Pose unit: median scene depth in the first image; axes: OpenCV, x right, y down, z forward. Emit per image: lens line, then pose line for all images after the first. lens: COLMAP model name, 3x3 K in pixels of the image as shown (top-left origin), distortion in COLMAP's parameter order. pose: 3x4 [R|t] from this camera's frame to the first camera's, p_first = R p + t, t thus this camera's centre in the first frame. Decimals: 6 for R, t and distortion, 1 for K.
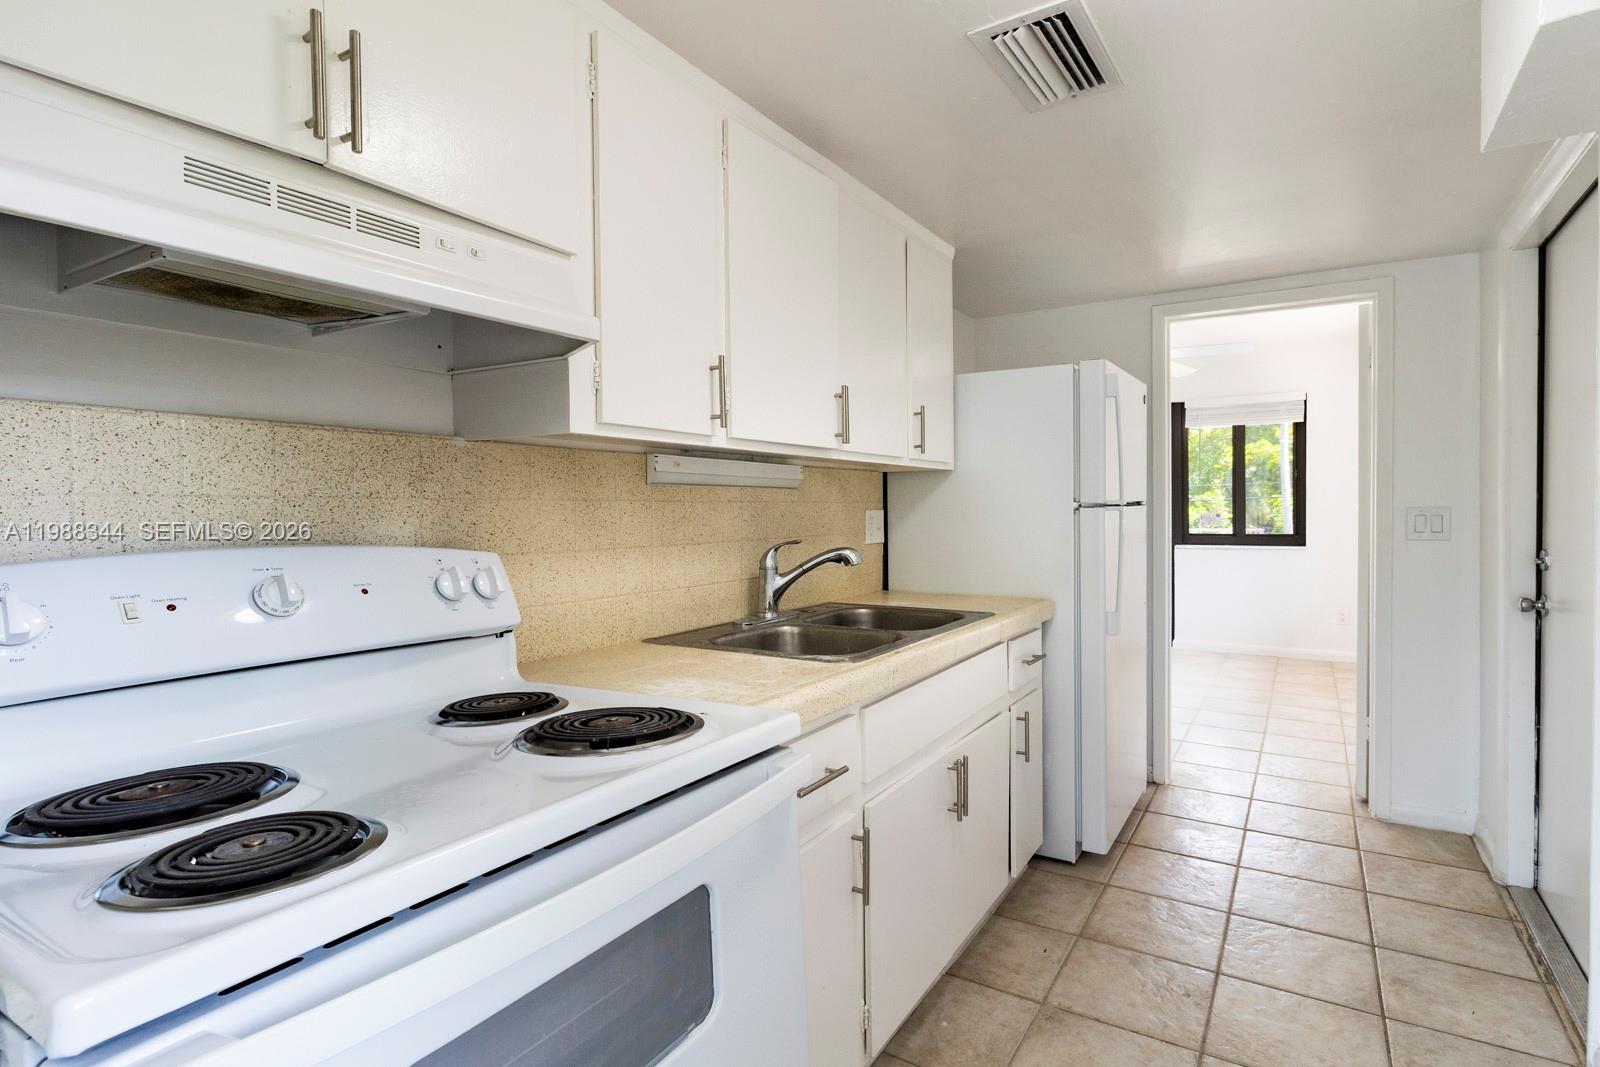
lens RADIAL K [[809.4, 0, 798.3], [0, 809.4, 509.1], [0, 0, 1]] dist [0.002676, 0.000626]
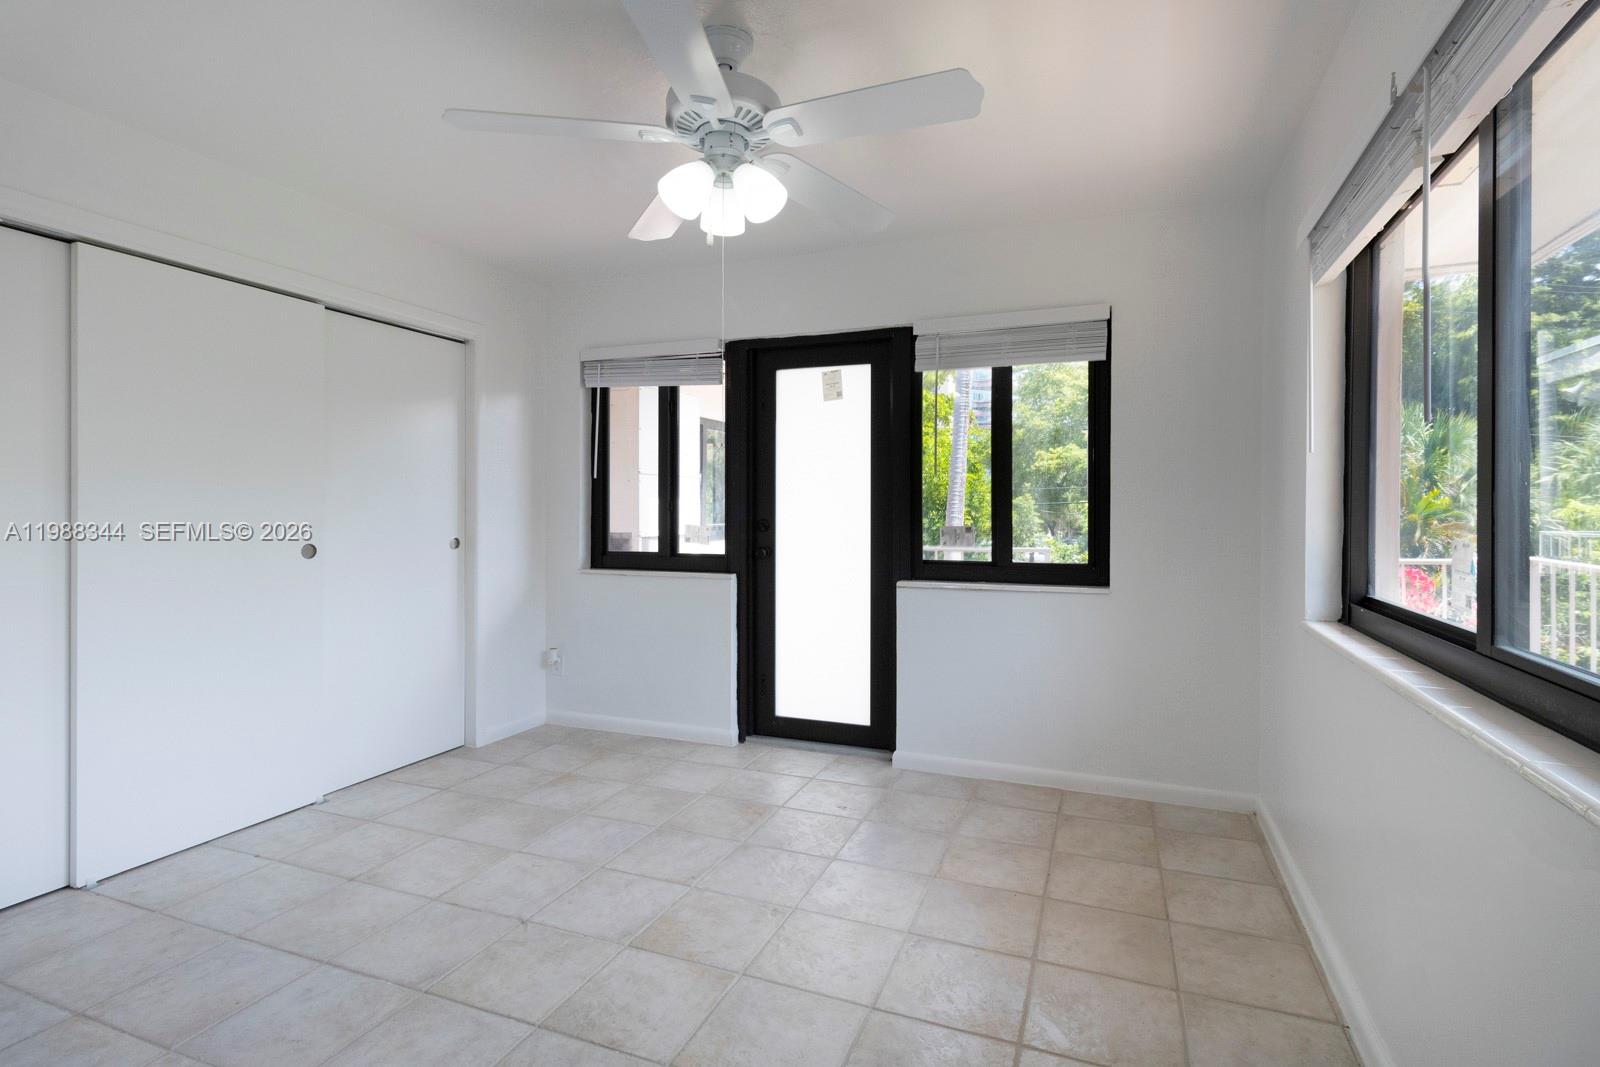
lens RADIAL K [[767.3, 0, 798.8], [0, 767.3, 502.0], [0, 0, 1]] dist [-0.000785, 0.000107]
pose [[0.985575, 0.007350, 0.169077, 0.264583], [-0.005346, 0.999910, -0.012302, -0.003124], [-0.169152, 0.011221, 0.985526, 0.418812]]
